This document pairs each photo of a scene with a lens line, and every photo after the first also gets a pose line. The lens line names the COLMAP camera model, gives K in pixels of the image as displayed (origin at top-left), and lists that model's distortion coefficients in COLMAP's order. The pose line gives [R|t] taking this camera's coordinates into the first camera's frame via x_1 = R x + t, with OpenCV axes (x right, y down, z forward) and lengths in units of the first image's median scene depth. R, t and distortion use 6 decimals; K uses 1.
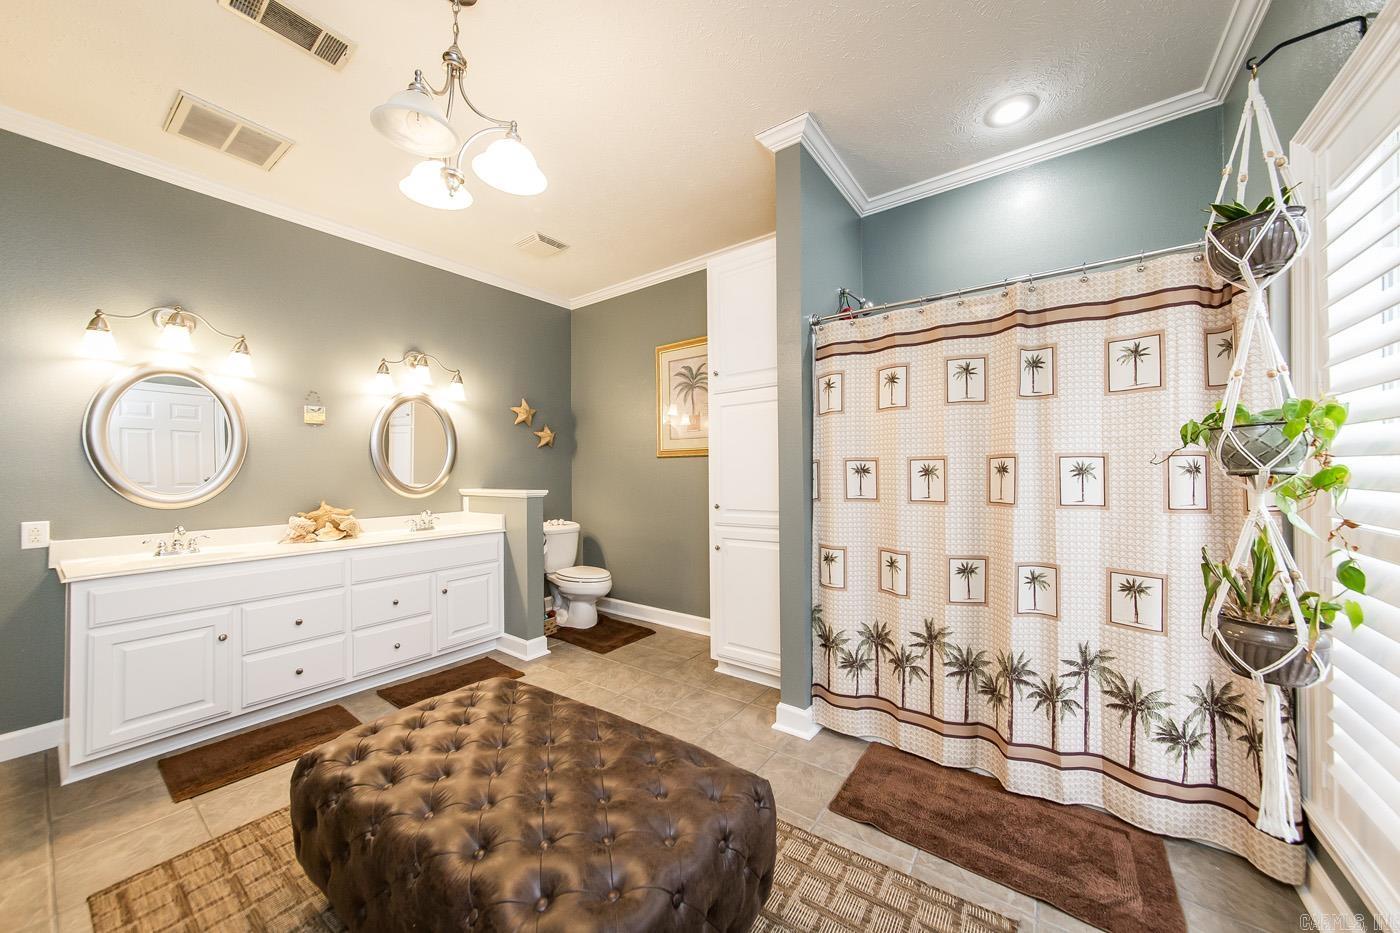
lens RADIAL K [[507.2, 0, 702.1], [0, 507.2, 473.1], [0, 0, 1]] dist [-0.005846, 0.000083]
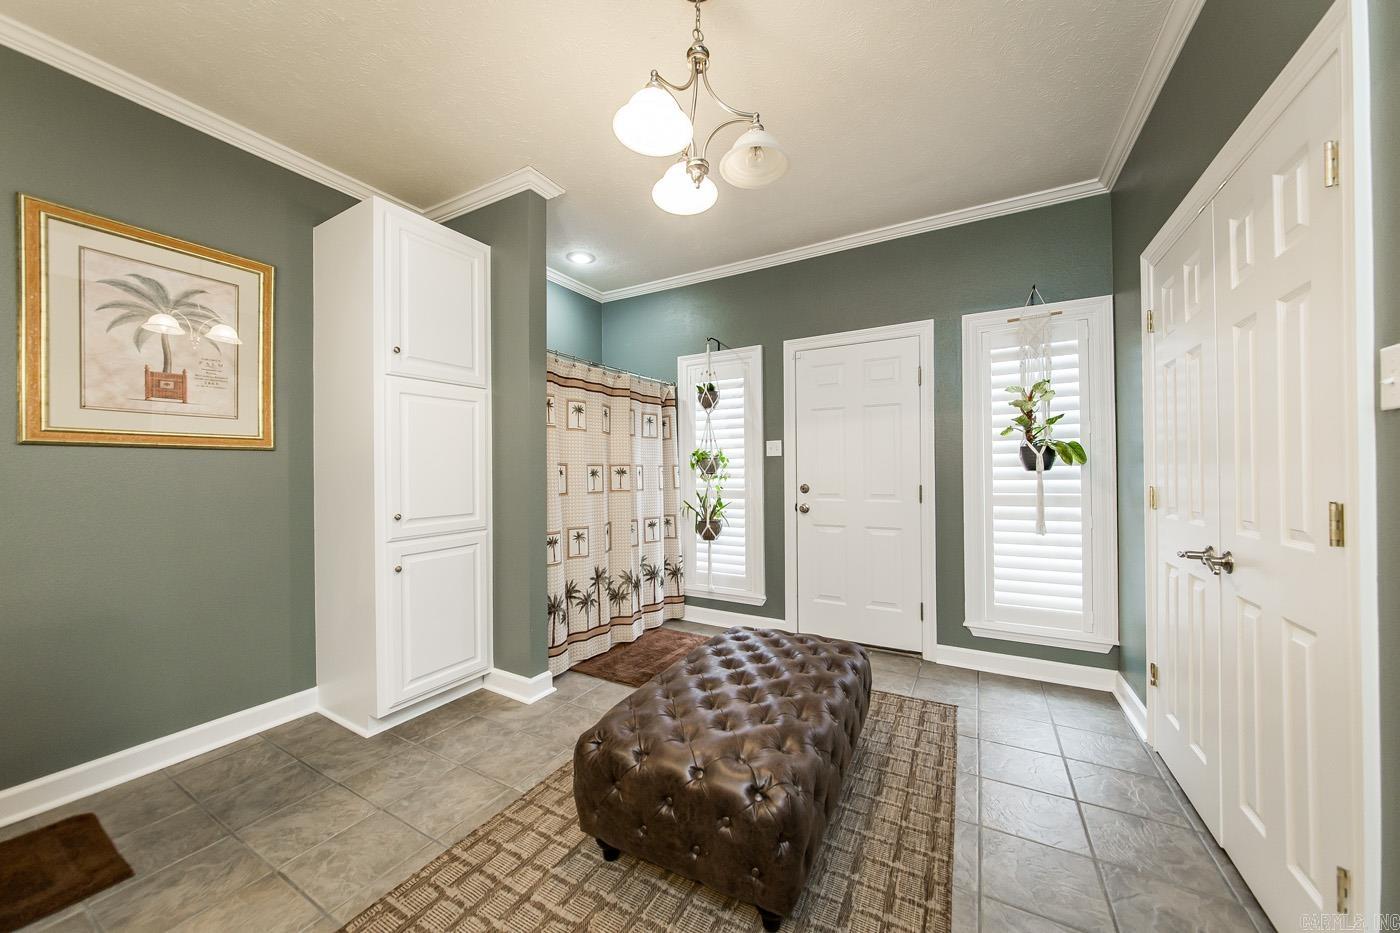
lens RADIAL K [[507.2, 0, 698.6], [0, 507.2, 468.4], [0, 0, 1]] dist [-0.005846, 0.000083]
pose [[-0.147277, 0.014467, 0.988990, -1.242292], [0.008774, 0.999873, -0.013320, 0.006564], [-0.989056, 0.006716, -0.147385, 0.971247]]
